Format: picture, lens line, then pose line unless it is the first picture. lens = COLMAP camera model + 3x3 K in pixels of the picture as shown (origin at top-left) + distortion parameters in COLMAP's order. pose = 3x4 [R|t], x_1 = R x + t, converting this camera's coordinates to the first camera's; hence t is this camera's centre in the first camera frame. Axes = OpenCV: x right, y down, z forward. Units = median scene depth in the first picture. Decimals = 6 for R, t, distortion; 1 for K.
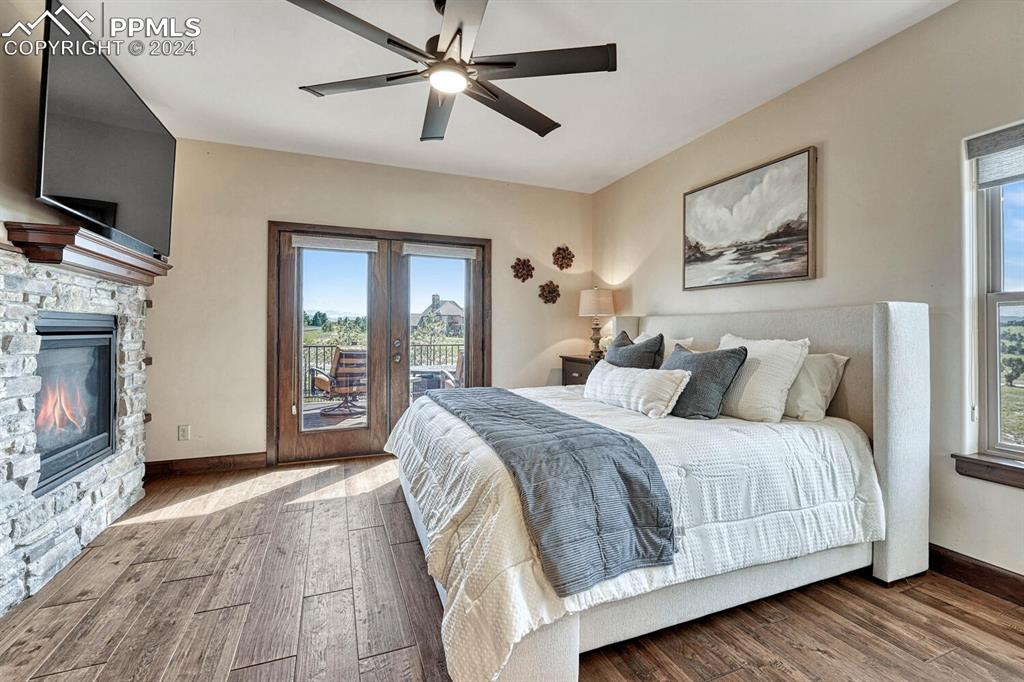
lens RADIAL K [[445.1, 0, 511.5], [0, 445.1, 335.1], [0, 0, 1]] dist [-0.001330, -0.000767]
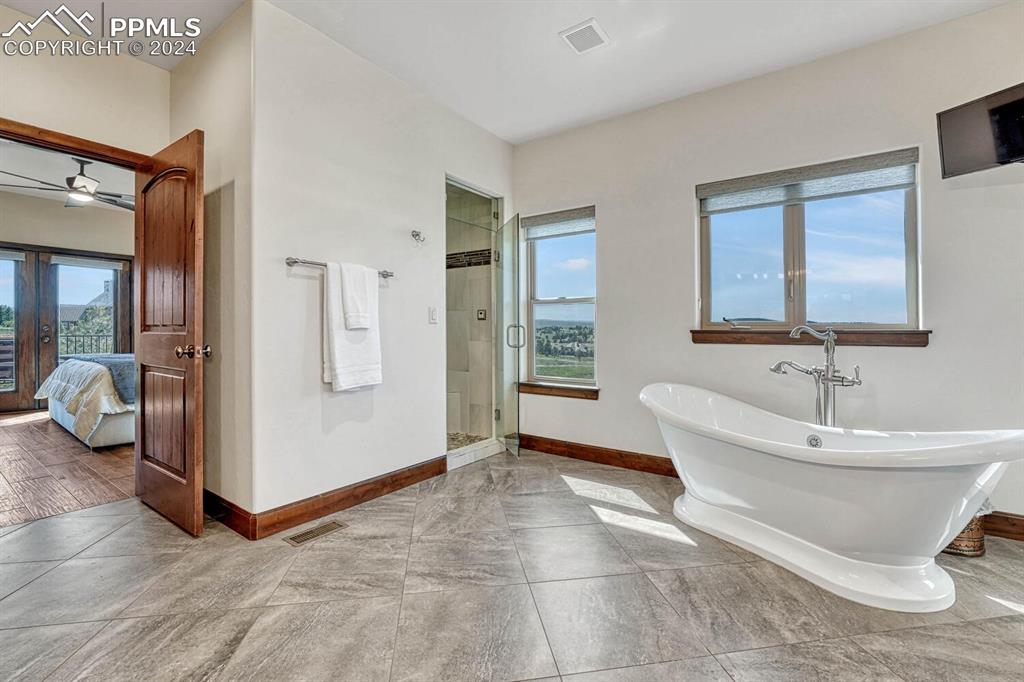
lens RADIAL K [[445.1, 0, 513.1], [0, 445.1, 335.7], [0, 0, 1]] dist [-0.001330, -0.000767]
pose [[0.844395, -0.004147, 0.535705, 0.225668], [0.001277, 0.999983, 0.005728, 0.034547], [-0.535719, -0.004152, 0.844386, -0.925920]]
